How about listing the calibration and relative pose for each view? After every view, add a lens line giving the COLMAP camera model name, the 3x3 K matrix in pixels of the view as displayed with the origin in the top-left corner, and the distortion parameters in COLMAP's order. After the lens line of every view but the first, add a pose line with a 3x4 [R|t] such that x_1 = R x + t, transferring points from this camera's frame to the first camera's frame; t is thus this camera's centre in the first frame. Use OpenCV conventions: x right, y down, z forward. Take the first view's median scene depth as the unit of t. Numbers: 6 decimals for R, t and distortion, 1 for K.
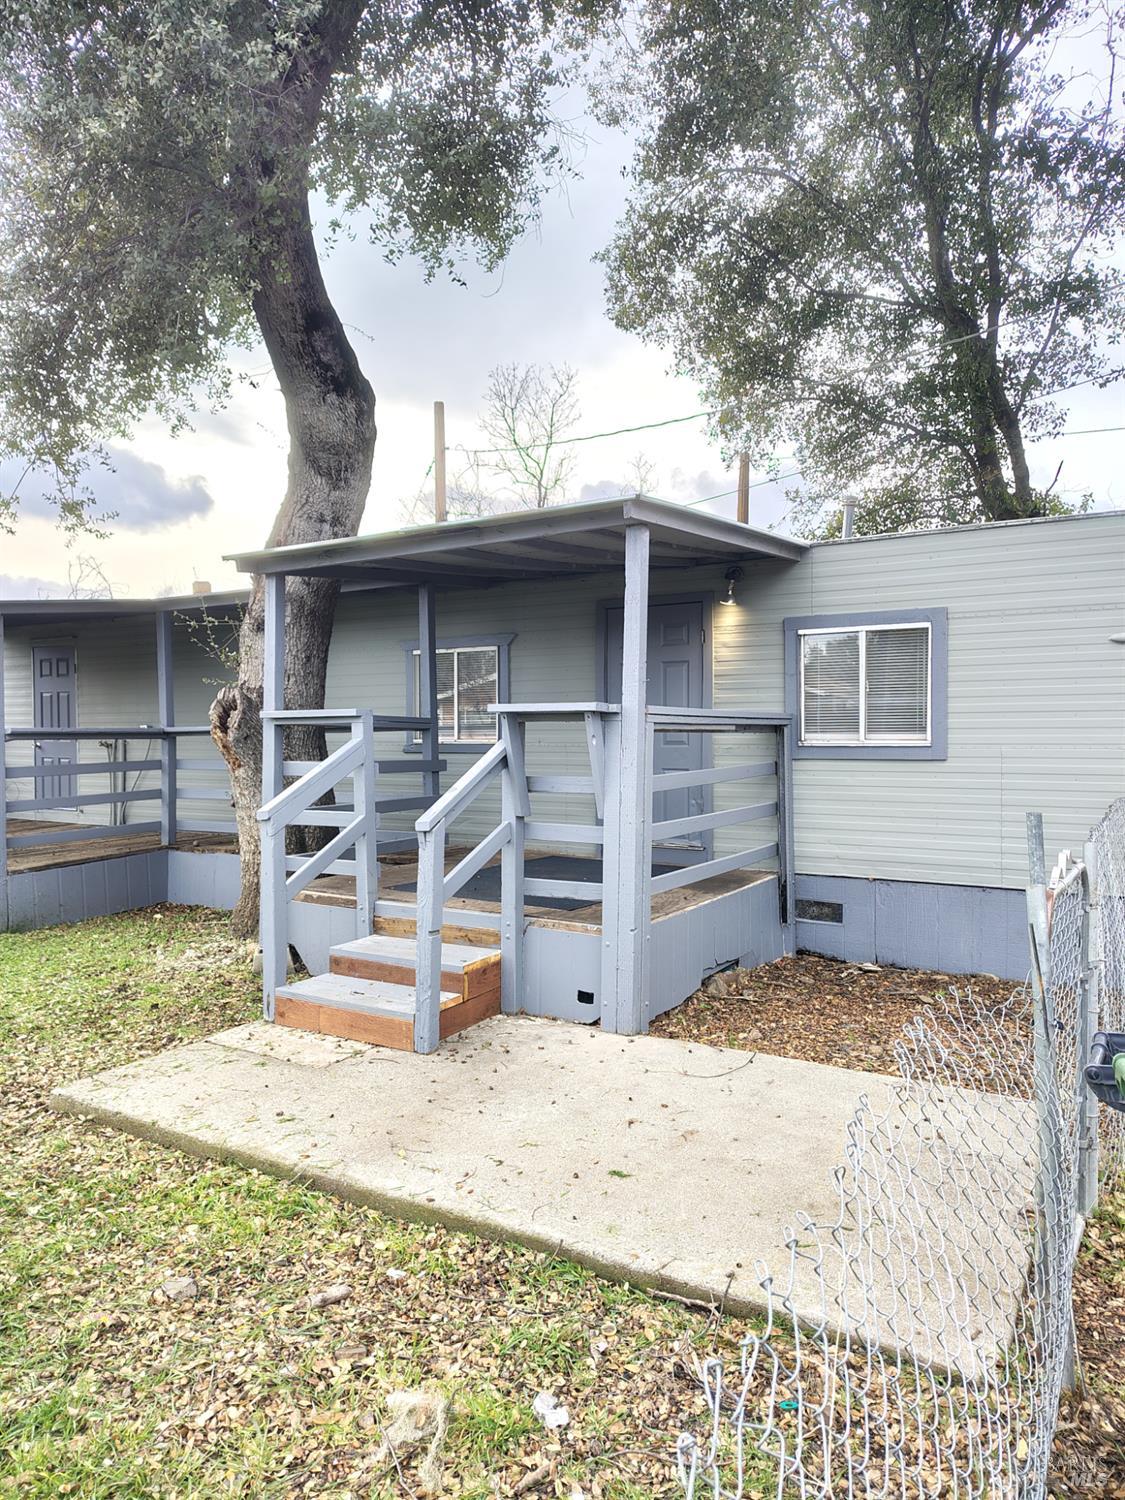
lens RADIAL K [[1031.9, 0, 565.7], [0, 1031.9, 746.3], [0, 0, 1]] dist [0.065582, -0.082576]
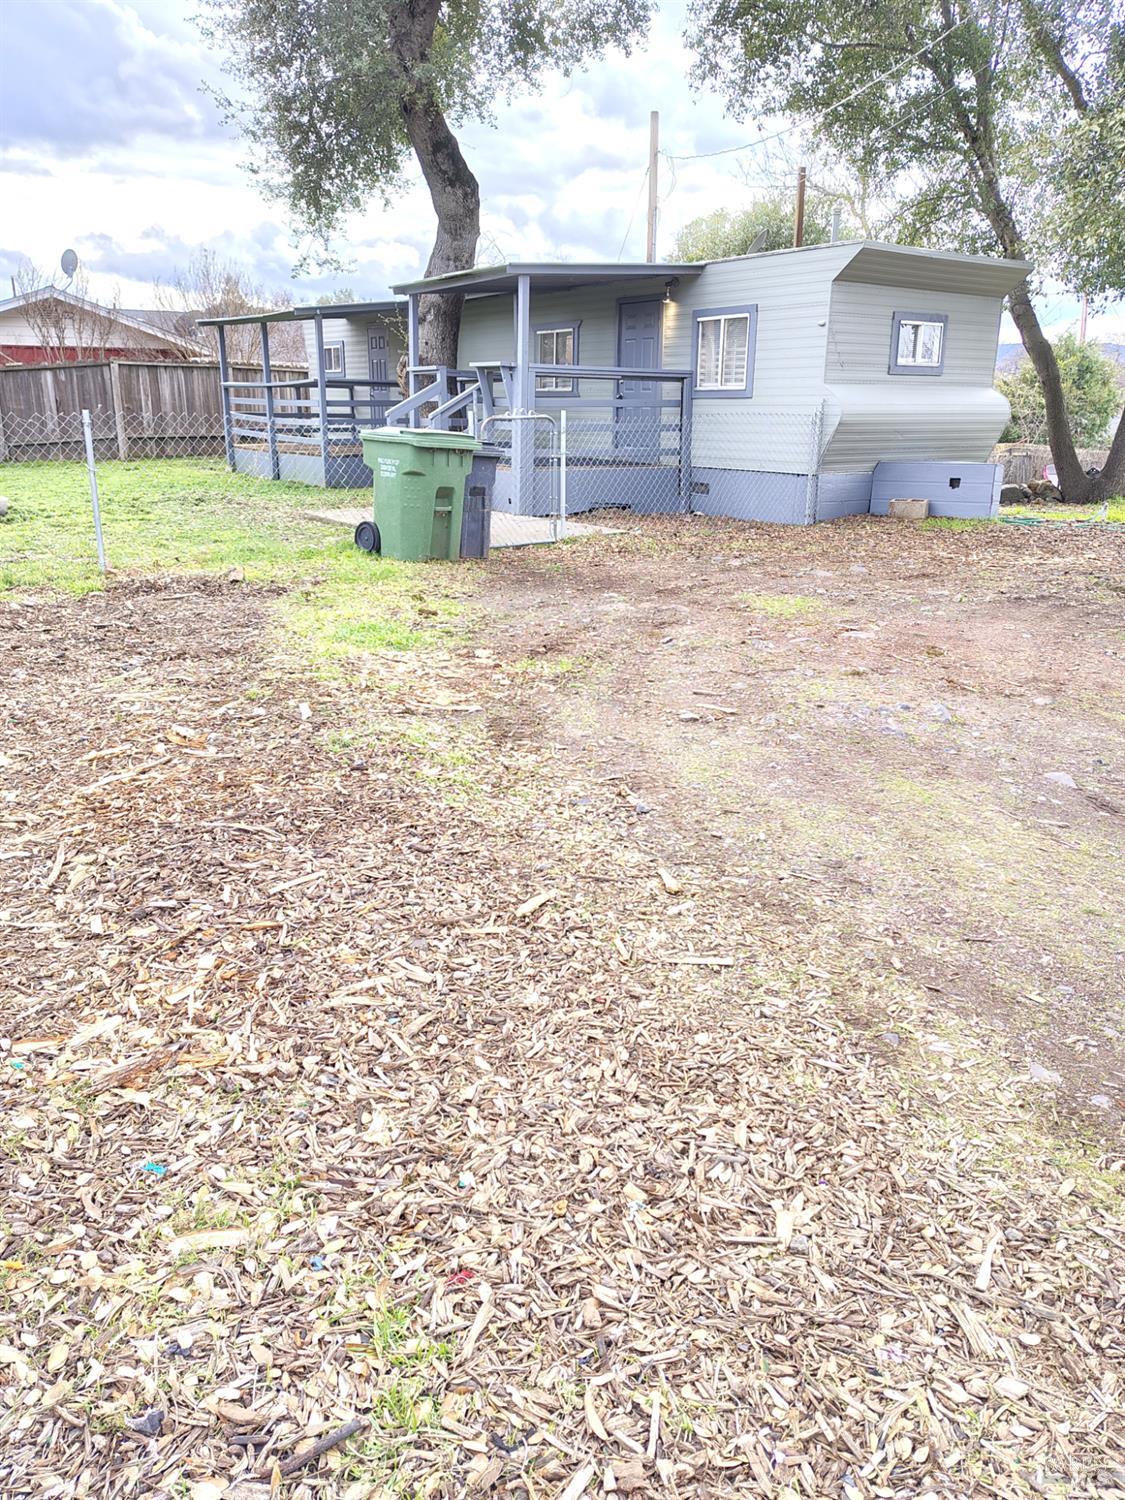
lens RADIAL K [[1031.9, 0, 565.7], [0, 1031.9, 746.3], [0, 0, 1]] dist [0.065582, -0.082576]
pose [[0.916622, 0.140299, -0.374327, 0.779301], [-0.019654, 0.951074, 0.308338, 0.036677], [0.399272, -0.275273, 0.874532, -0.811679]]
